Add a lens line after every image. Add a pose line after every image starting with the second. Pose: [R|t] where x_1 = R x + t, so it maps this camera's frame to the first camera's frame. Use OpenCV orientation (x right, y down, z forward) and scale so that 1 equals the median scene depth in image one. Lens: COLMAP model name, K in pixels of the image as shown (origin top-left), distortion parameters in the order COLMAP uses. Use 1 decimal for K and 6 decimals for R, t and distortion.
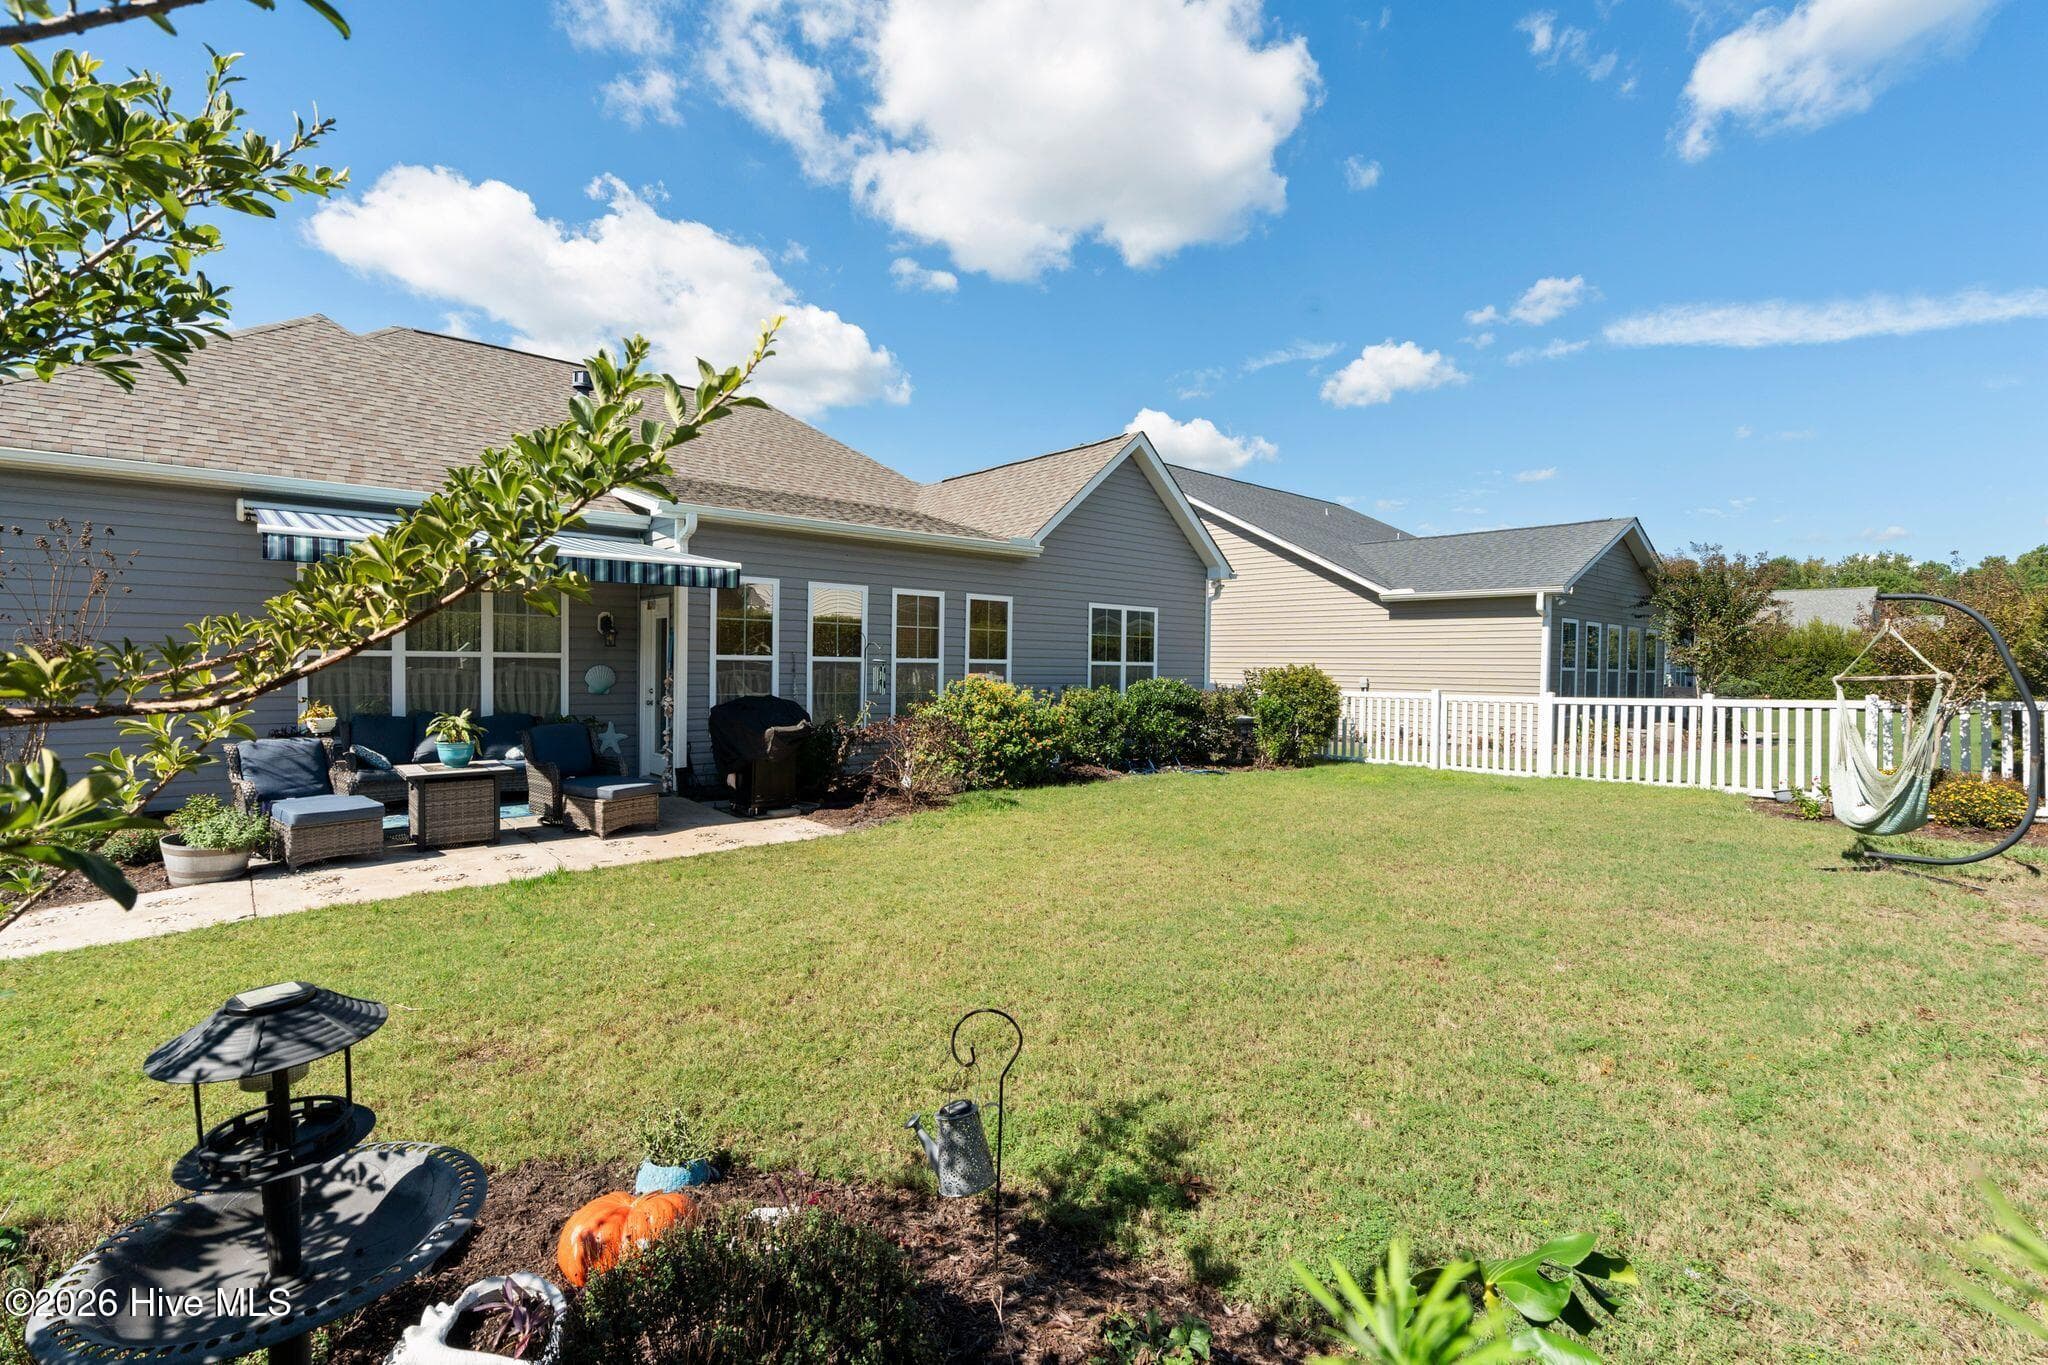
lens RADIAL K [[918.1, 0, 1027.2], [0, 918.1, 685.6], [0, 0, 1]] dist [-0.005226, 0.002585]
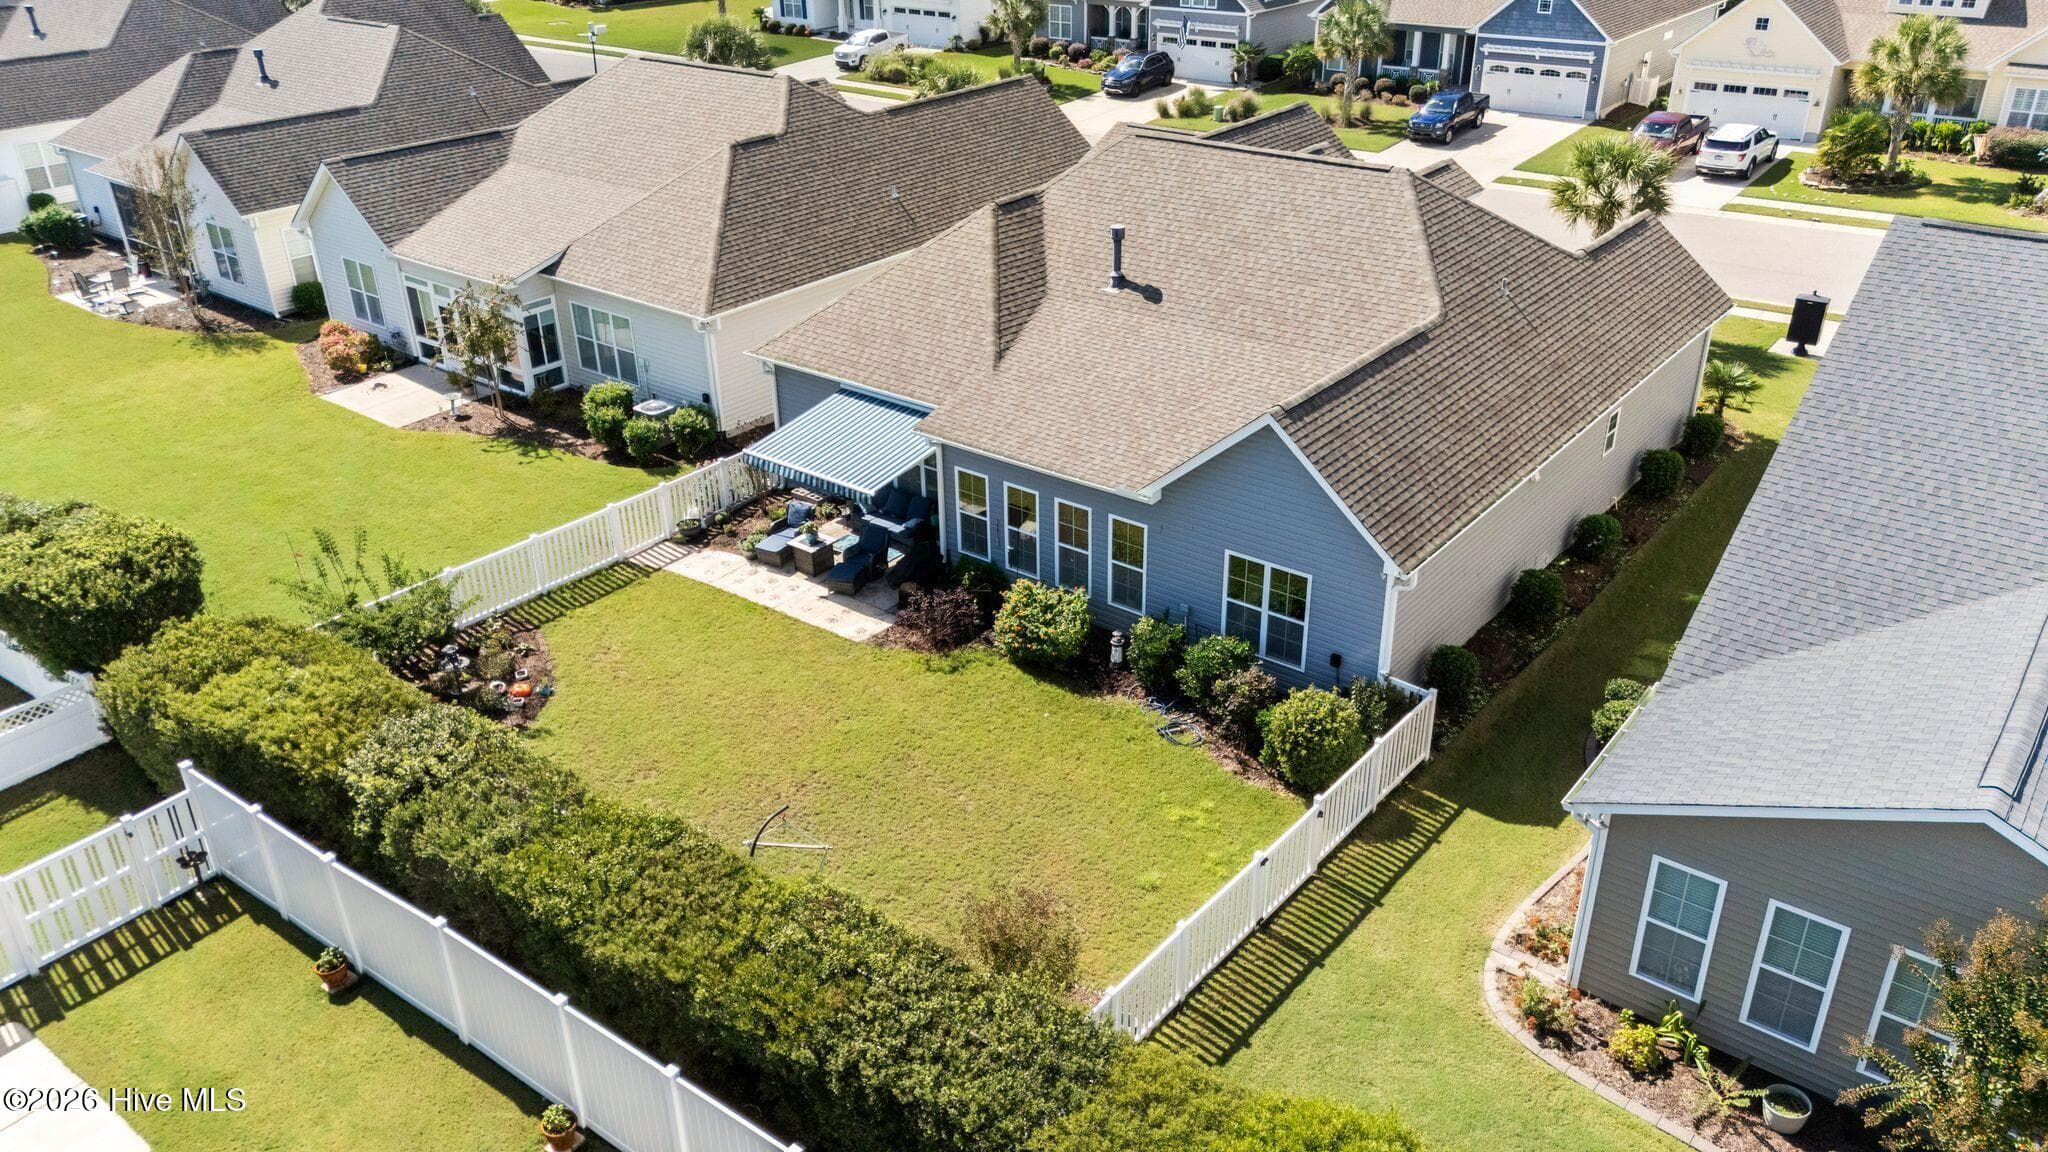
lens RADIAL K [[1504.5, 0, 1021.1], [0, 1504.5, 571.1], [0, 0, 1]] dist [0.063883, -0.059970]
pose [[0.182574, 0.435235, -0.881611, 2.131507], [-0.006376, 0.897187, 0.441604, -1.130679], [0.983171, -0.075004, 0.166578, 0.618289]]
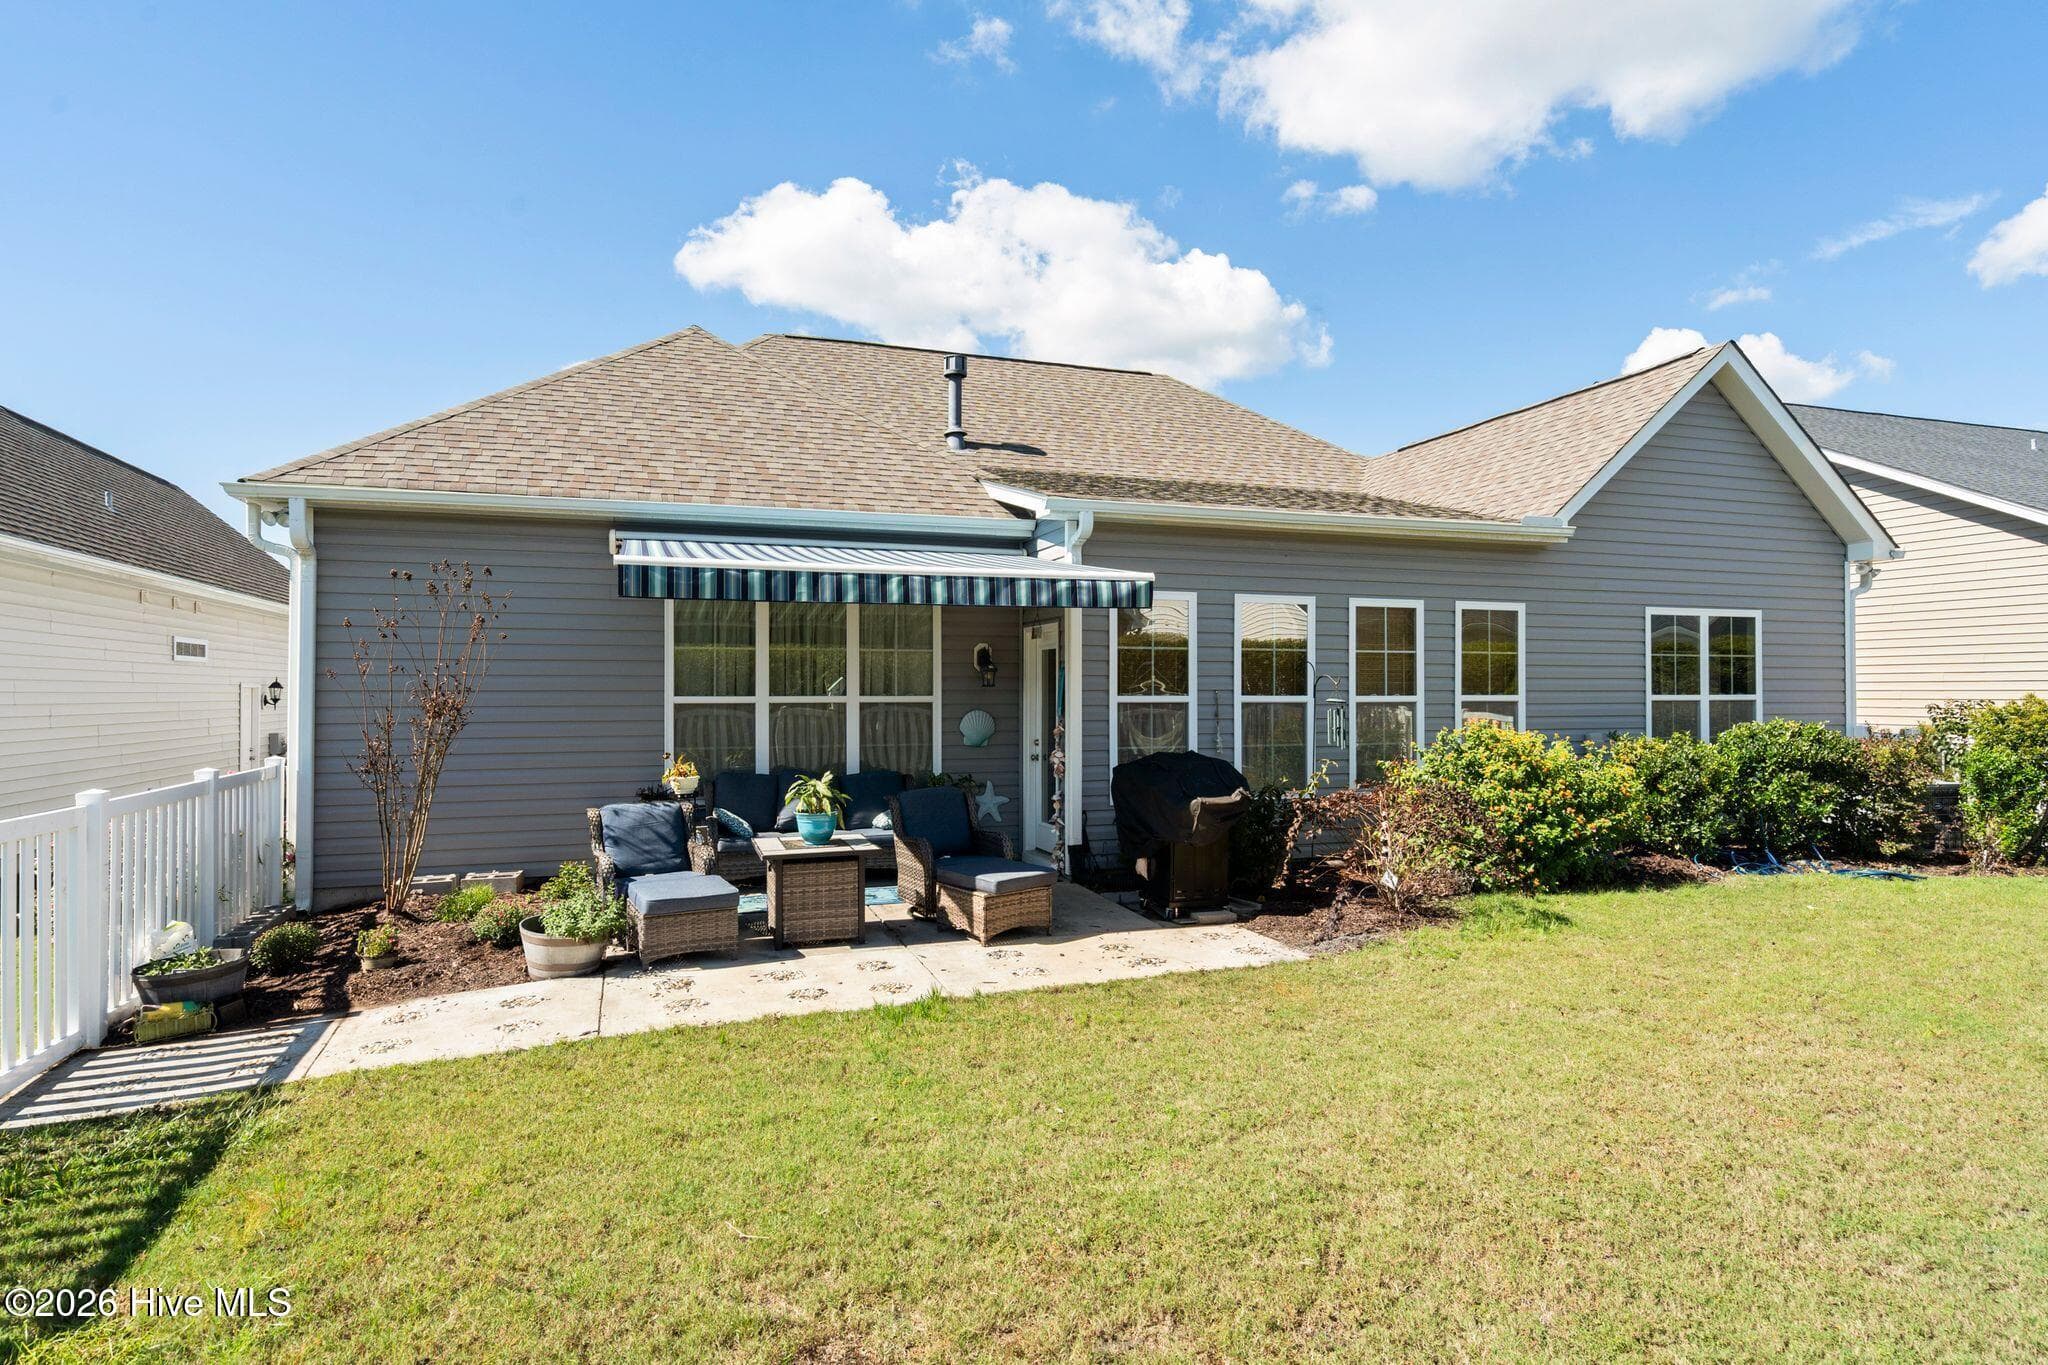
lens RADIAL K [[1125.1, 0, 1027.6], [0, 1125.1, 681.5], [0, 0, 1]] dist [0.001083, 0.006301]
pose [[0.927583, -0.016789, -0.373239, -0.058897], [0.003734, 0.999357, -0.035673, -0.011808], [0.373598, 0.031696, 0.927049, 0.107794]]
